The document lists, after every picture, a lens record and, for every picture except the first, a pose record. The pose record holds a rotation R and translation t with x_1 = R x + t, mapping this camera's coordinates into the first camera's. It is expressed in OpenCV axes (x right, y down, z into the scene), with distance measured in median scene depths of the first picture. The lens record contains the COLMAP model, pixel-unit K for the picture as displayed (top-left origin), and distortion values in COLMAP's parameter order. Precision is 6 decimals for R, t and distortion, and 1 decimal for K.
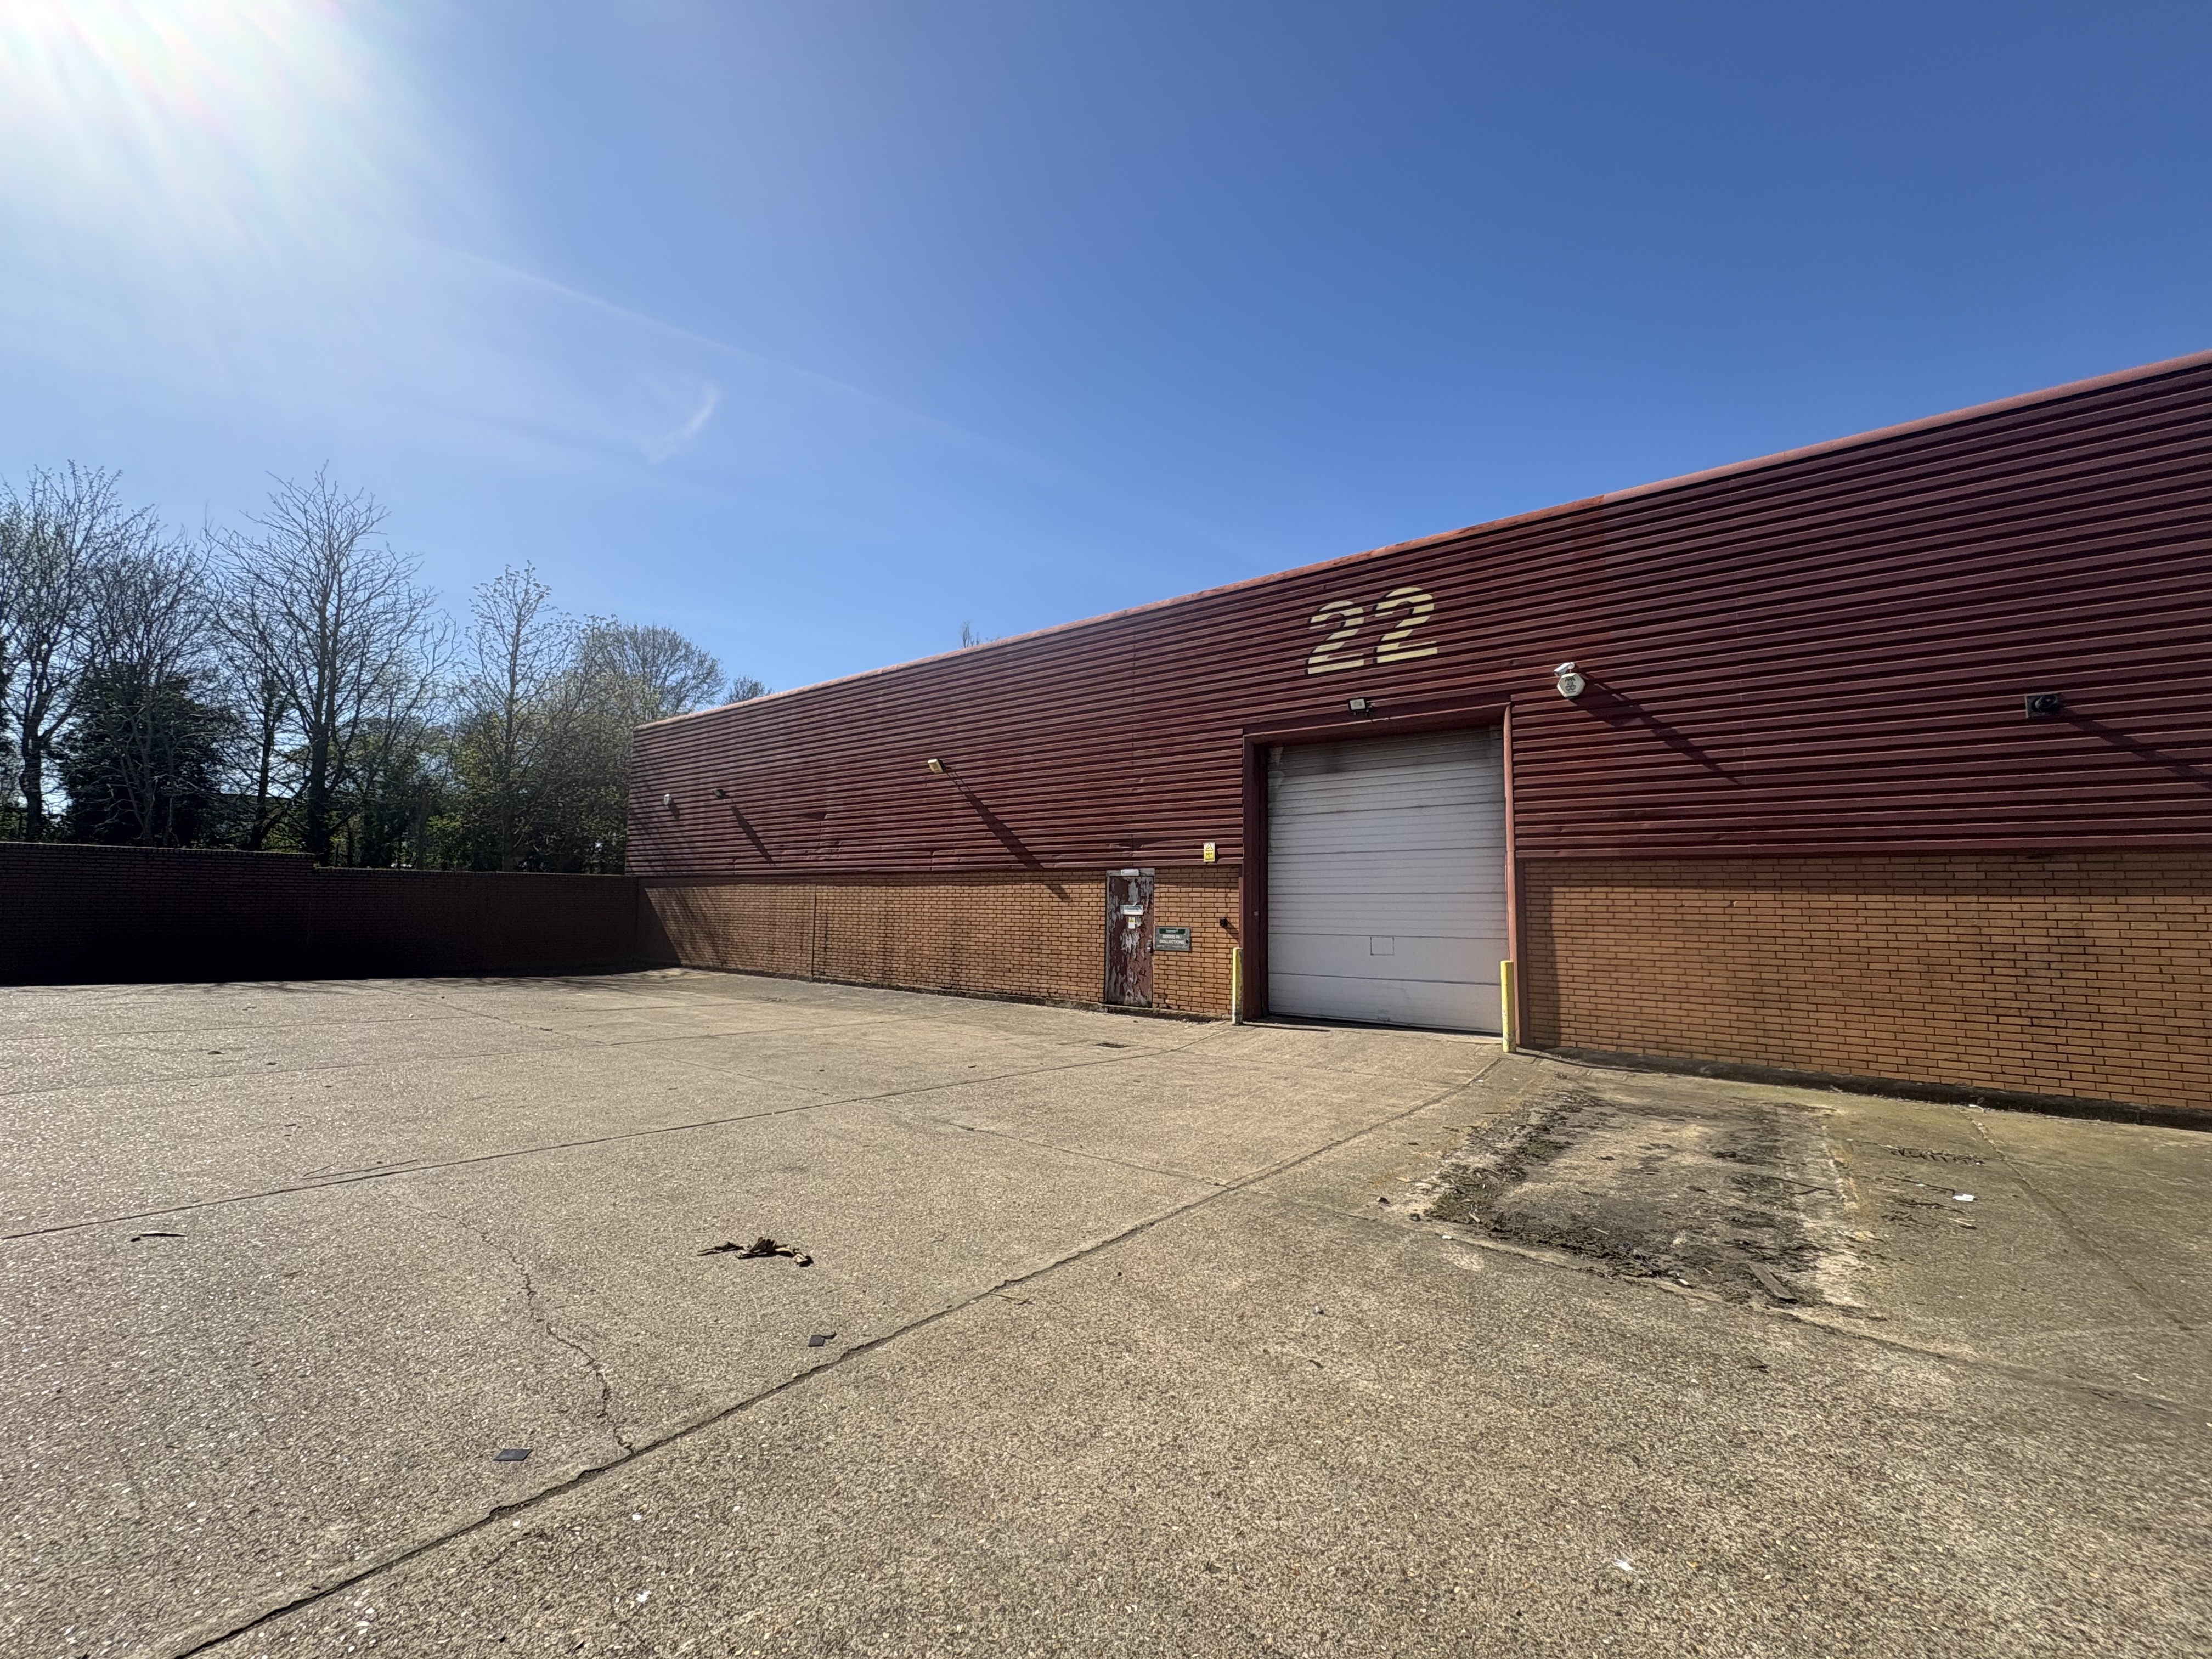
lens RADIAL K [[889.8, 0, 1106.3], [0, 889.8, 827.5], [0, 0, 1]] dist [0.000835, 0.000547]
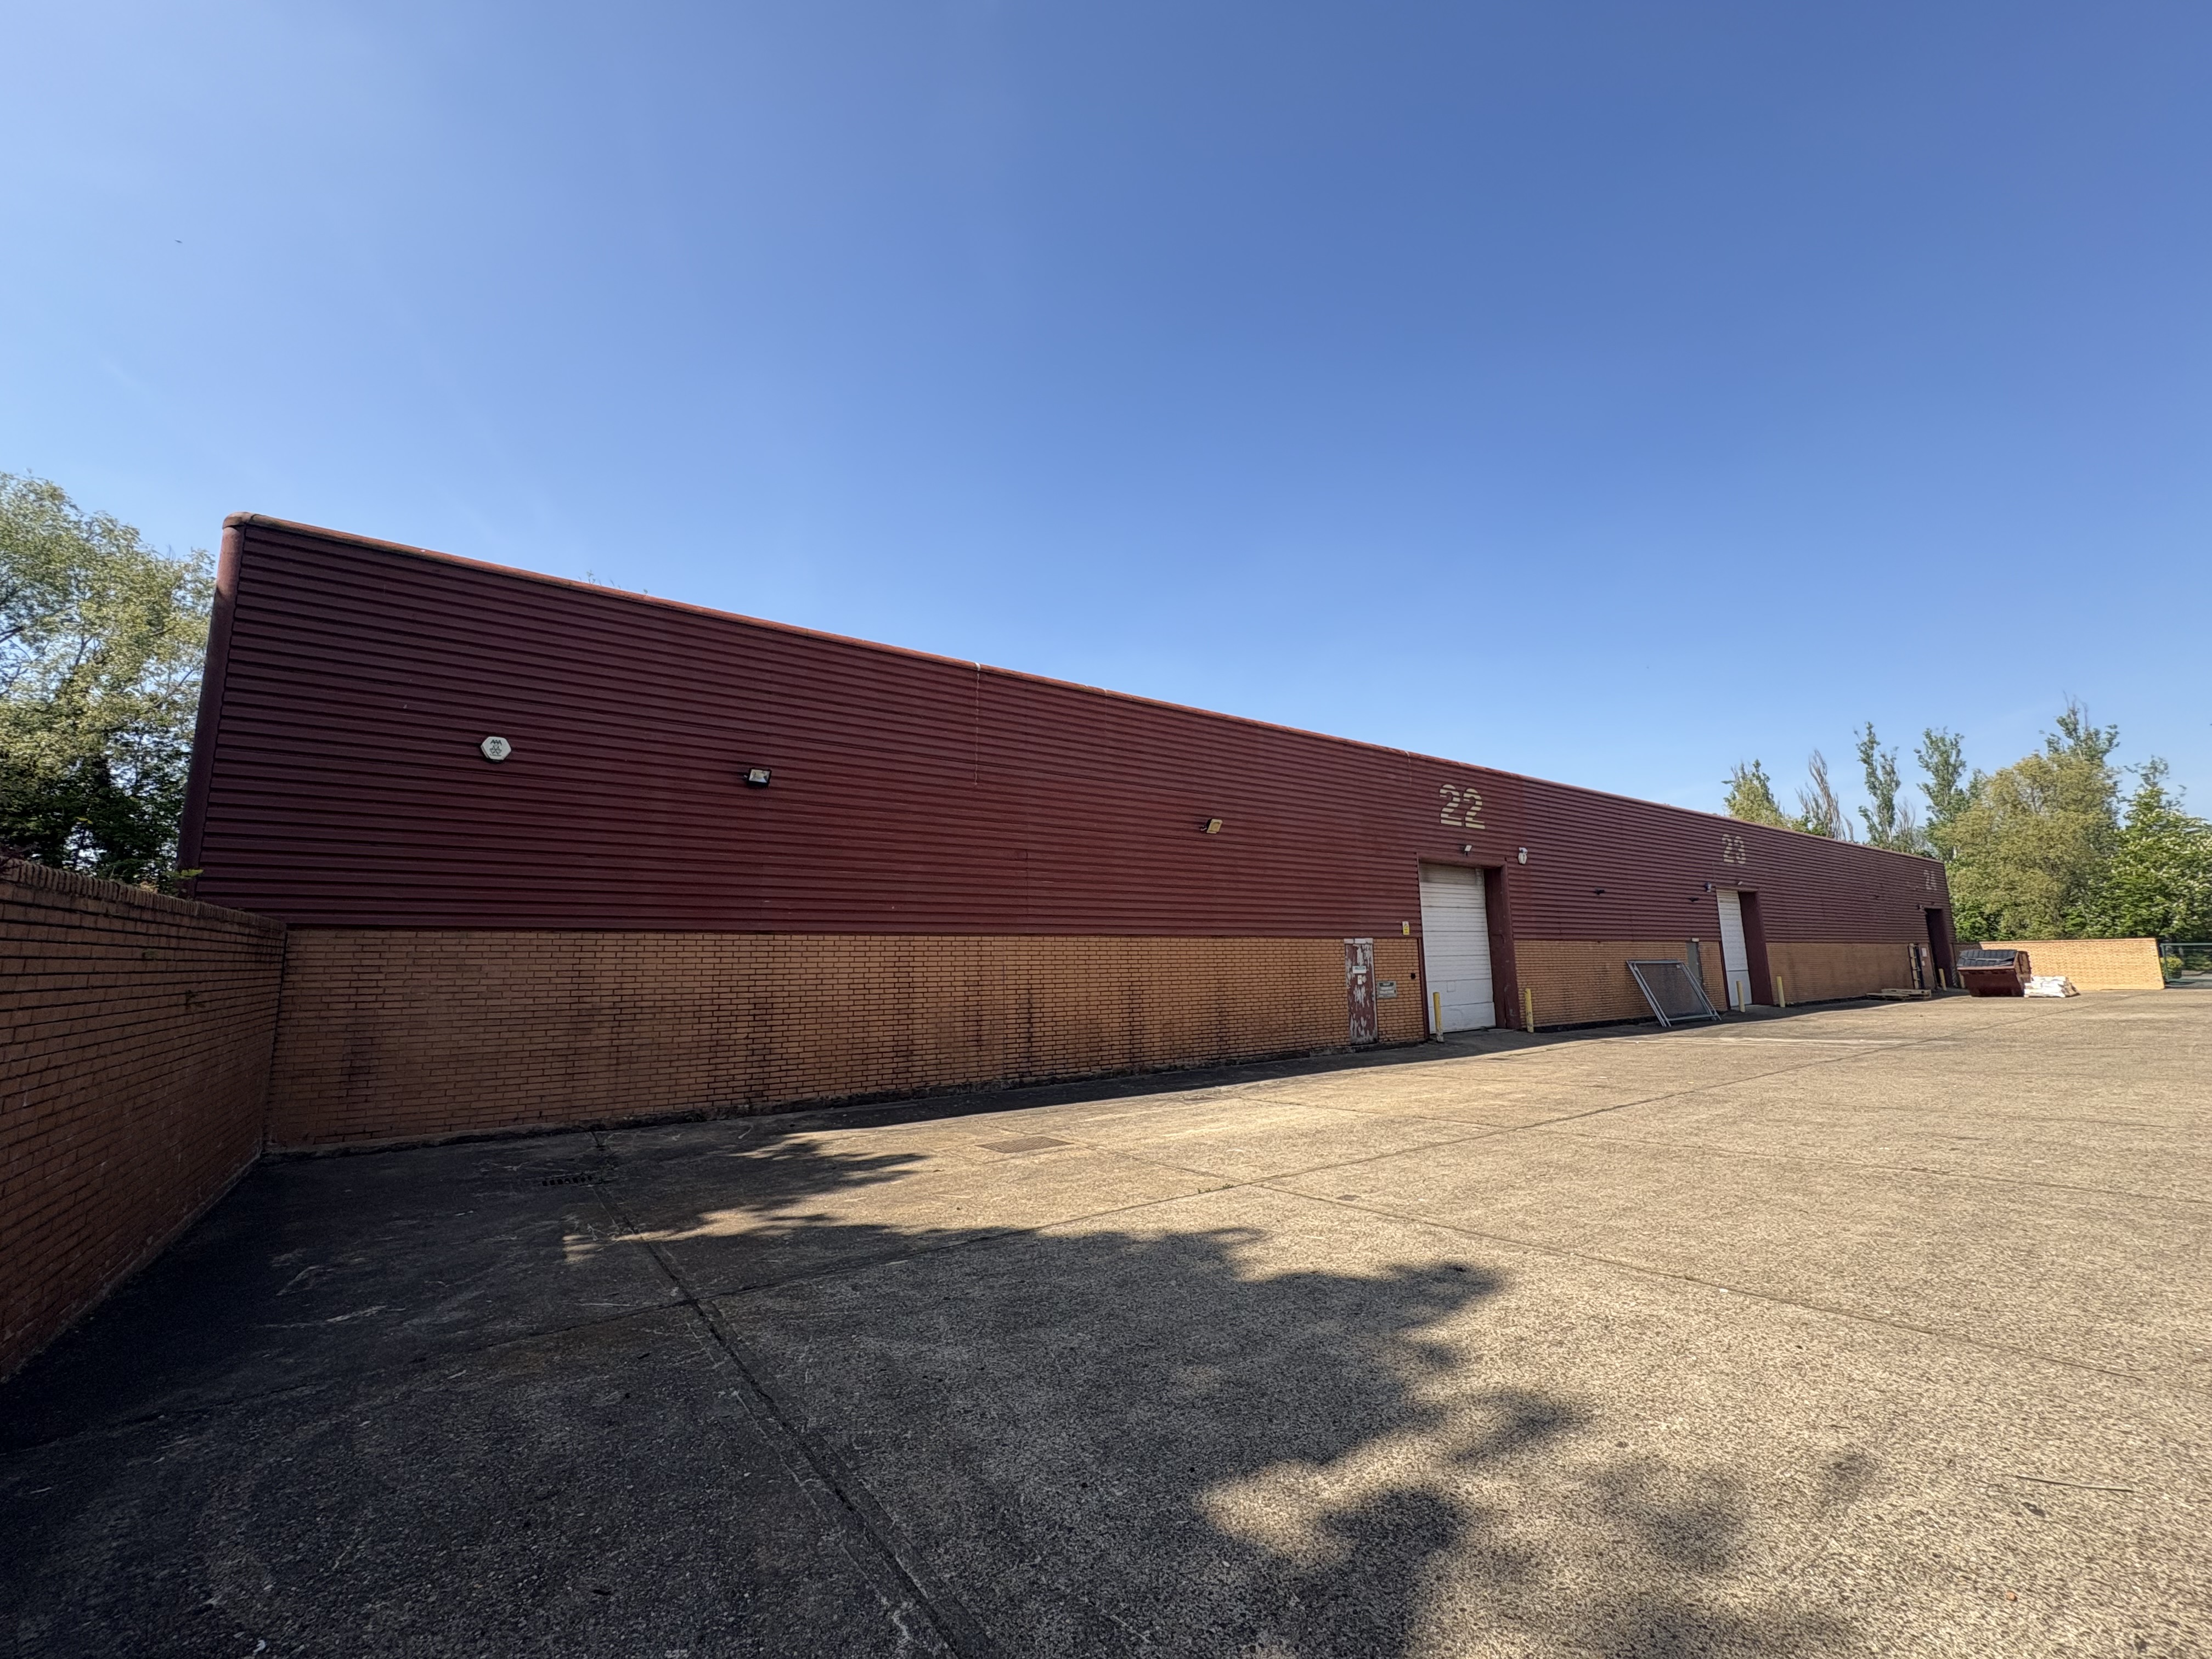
lens RADIAL K [[889.8, 0, 1105.0], [0, 889.8, 827.9], [0, 0, 1]] dist [0.000835, 0.000547]
pose [[0.294538, 0.138867, 0.945496, -1.363500], [-0.052329, 0.990245, -0.129138, 0.075568], [-0.954206, -0.011441, 0.298931, 0.980387]]
